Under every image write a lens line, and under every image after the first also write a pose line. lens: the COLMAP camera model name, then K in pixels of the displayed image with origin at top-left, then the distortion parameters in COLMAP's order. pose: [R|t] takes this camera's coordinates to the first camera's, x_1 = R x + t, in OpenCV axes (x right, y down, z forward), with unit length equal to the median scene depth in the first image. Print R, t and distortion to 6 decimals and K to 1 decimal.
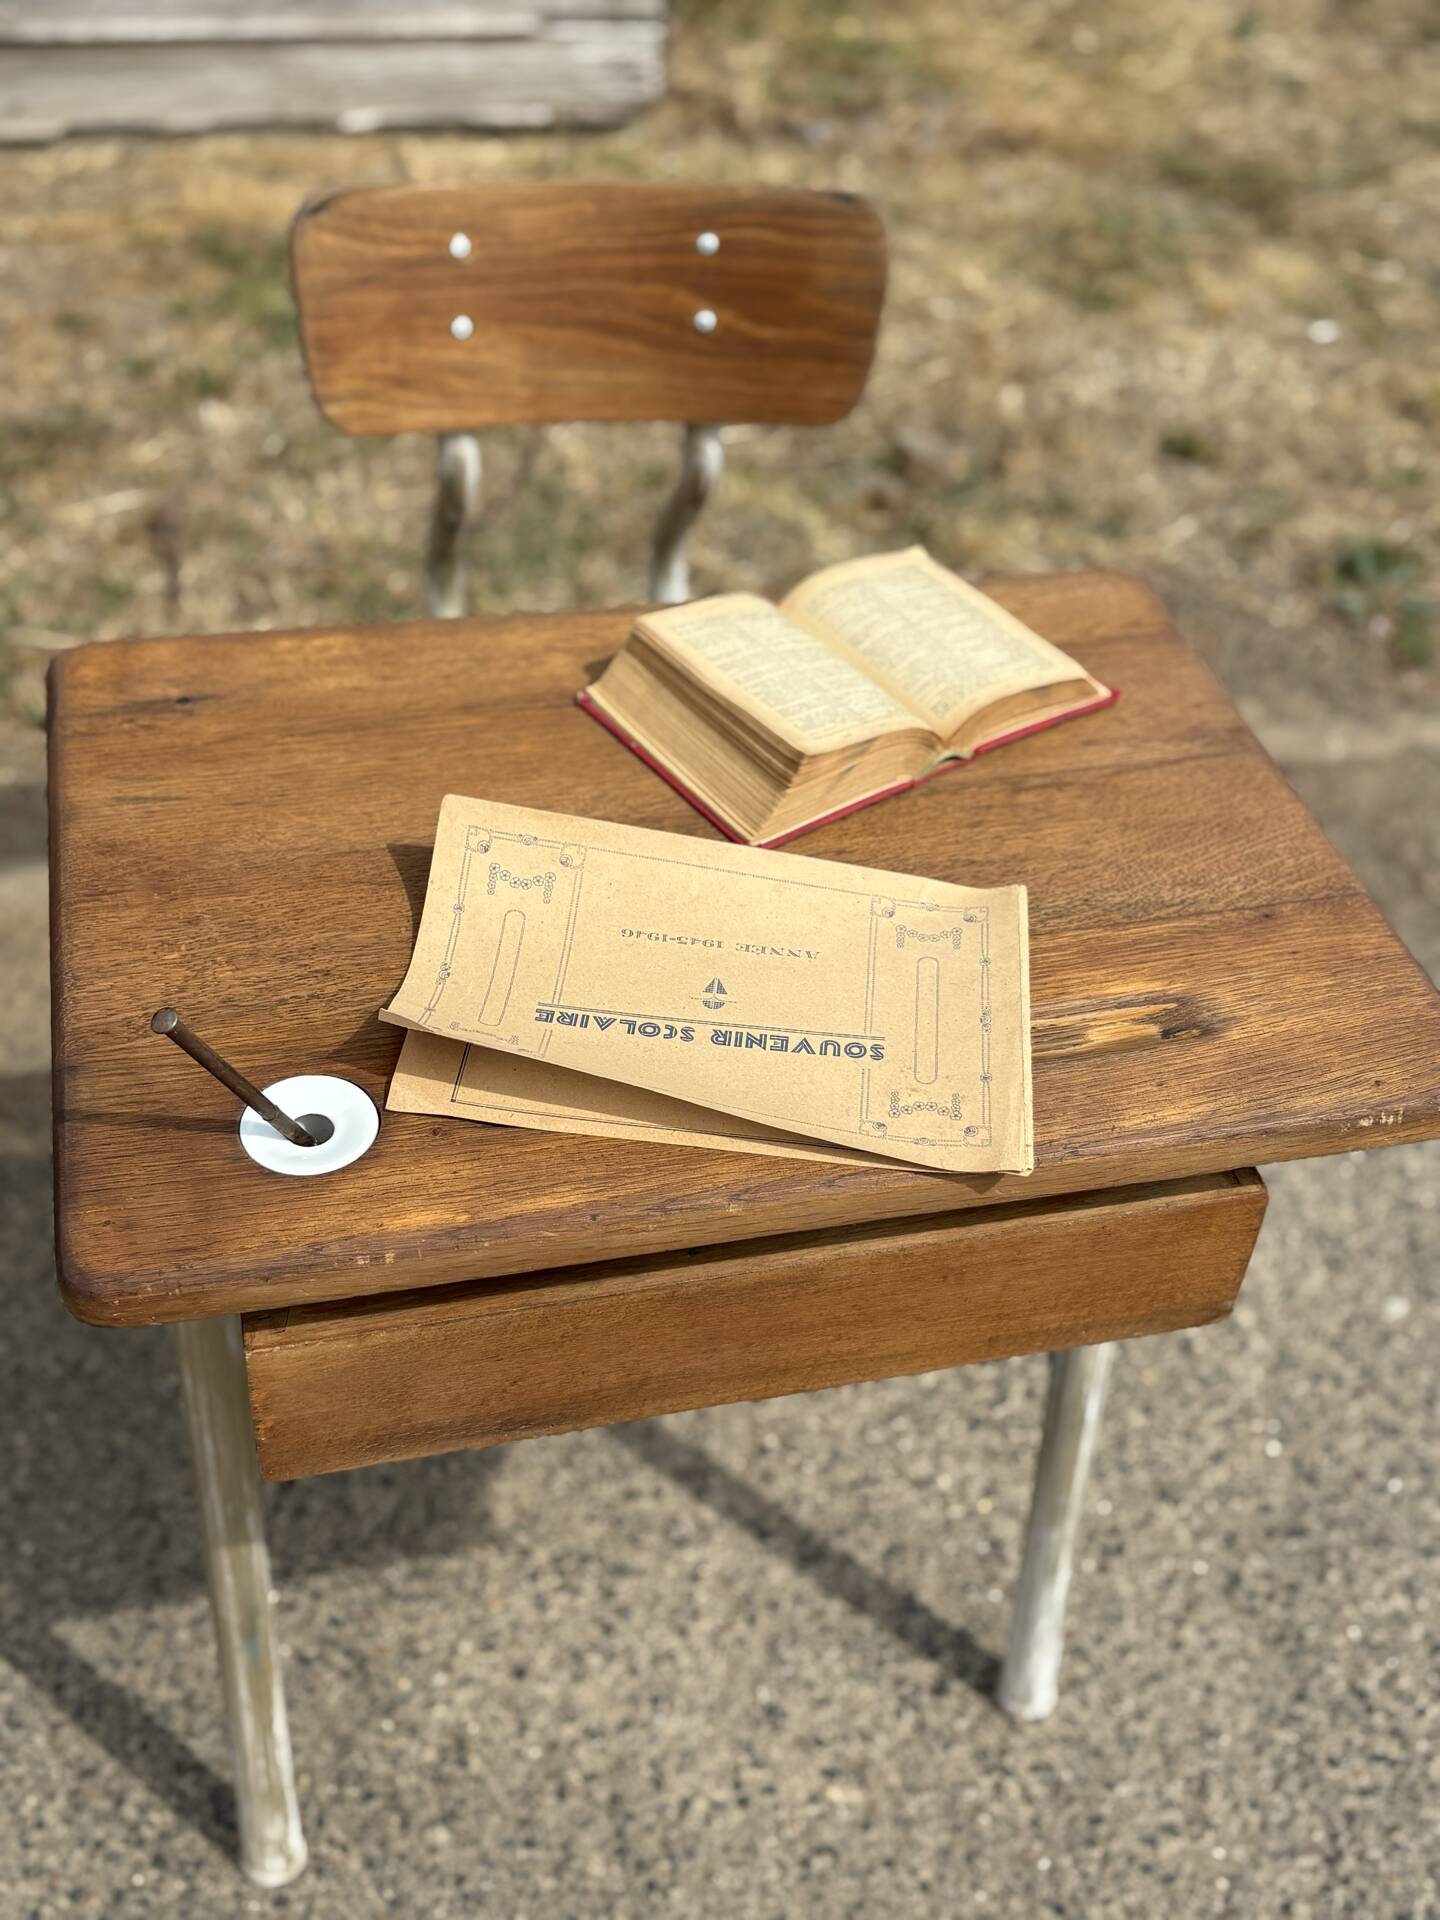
lens RADIAL K [[2126.0, 0, 719.3], [0, 2126.0, 988.4], [0, 0, 1]] dist [0.084787, -0.258418]
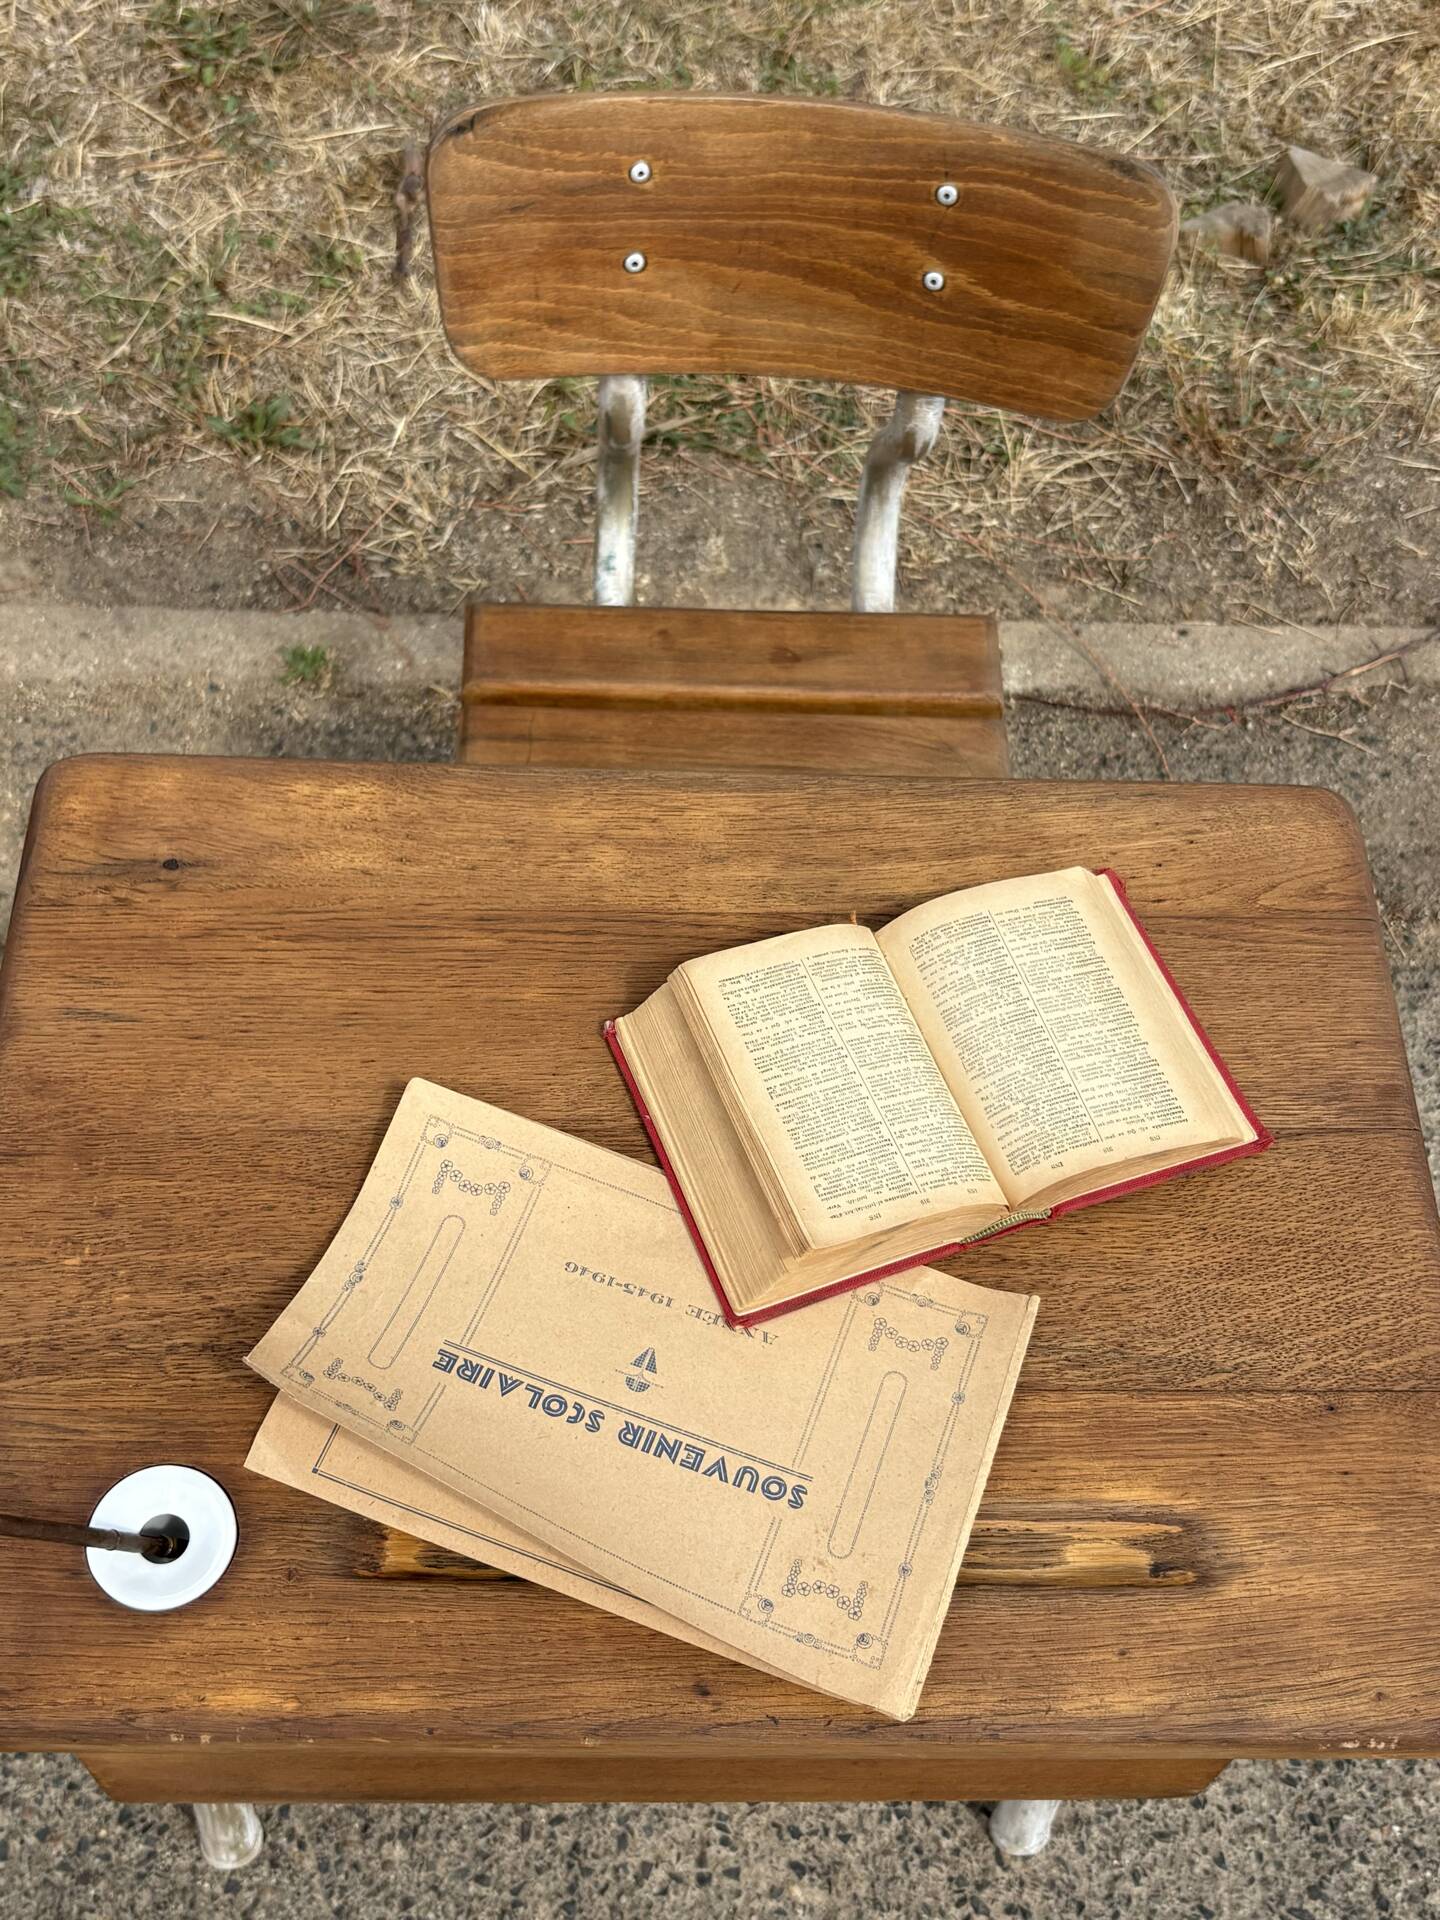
lens RADIAL K [[2286.9, 0, 715.9], [0, 2286.9, 981.2], [0, 0, 1]] dist [-0.004103, -0.013549]
pose [[0.974487, 0.183331, -0.129479, 0.077368], [-0.145101, 0.954717, 0.259732, -0.286887], [0.171233, -0.234318, 0.956961, 0.099389]]
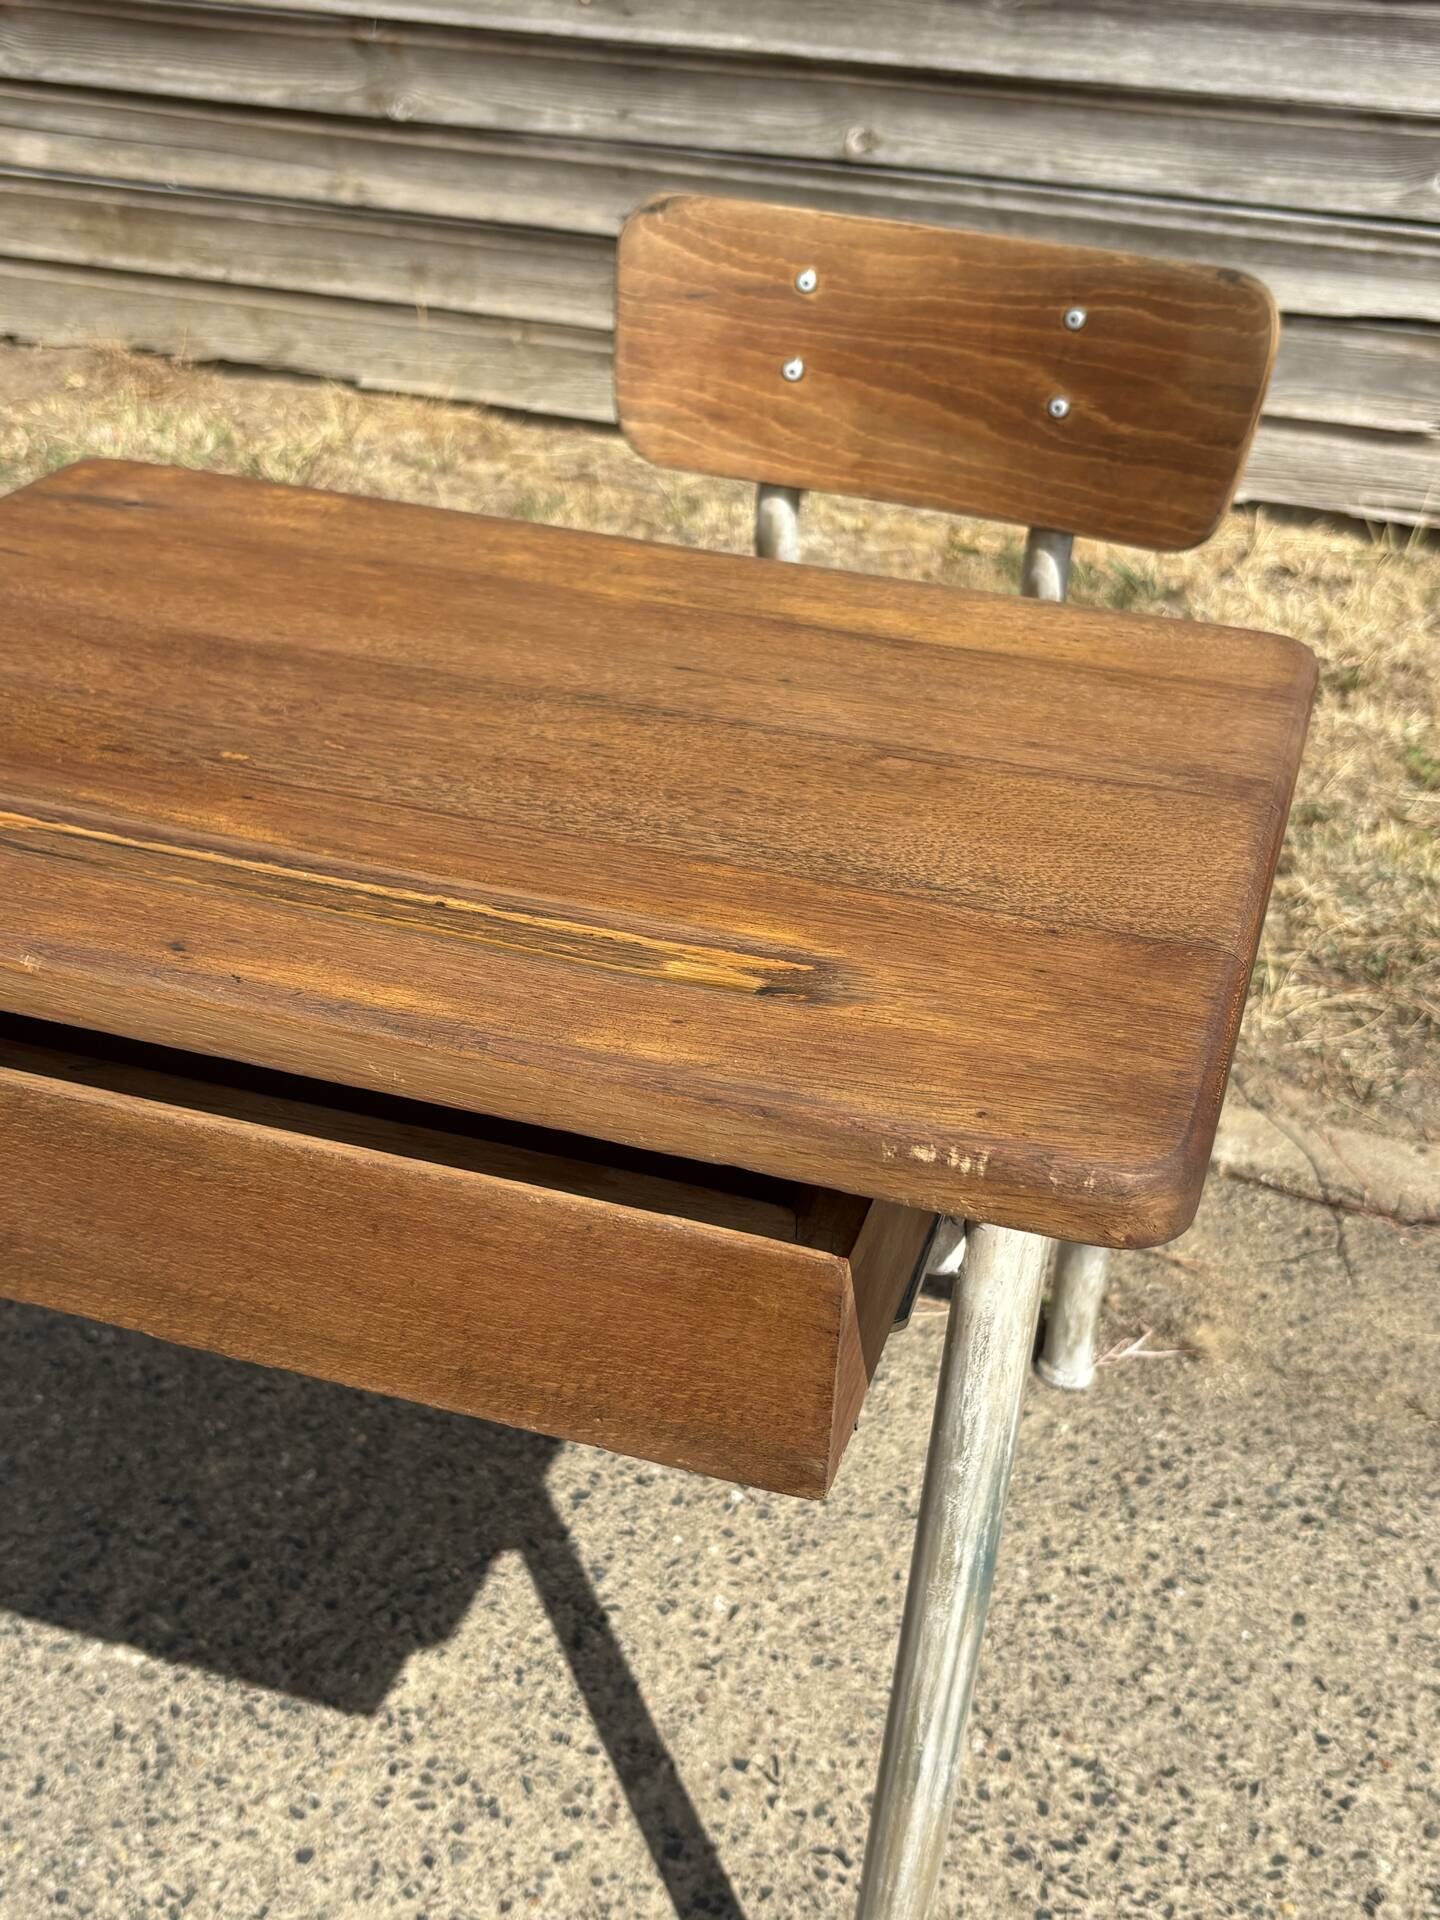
lens RADIAL K [[2147.1, 0, 719.9], [0, 2147.1, 981.2], [0, 0, 1]] dist [-0.003904, 0.018588]
pose [[0.852819, 0.241691, -0.462909, 0.353561], [-0.346105, 0.925392, -0.154470, 0.089172], [0.391038, 0.291950, 0.872843, 0.269510]]
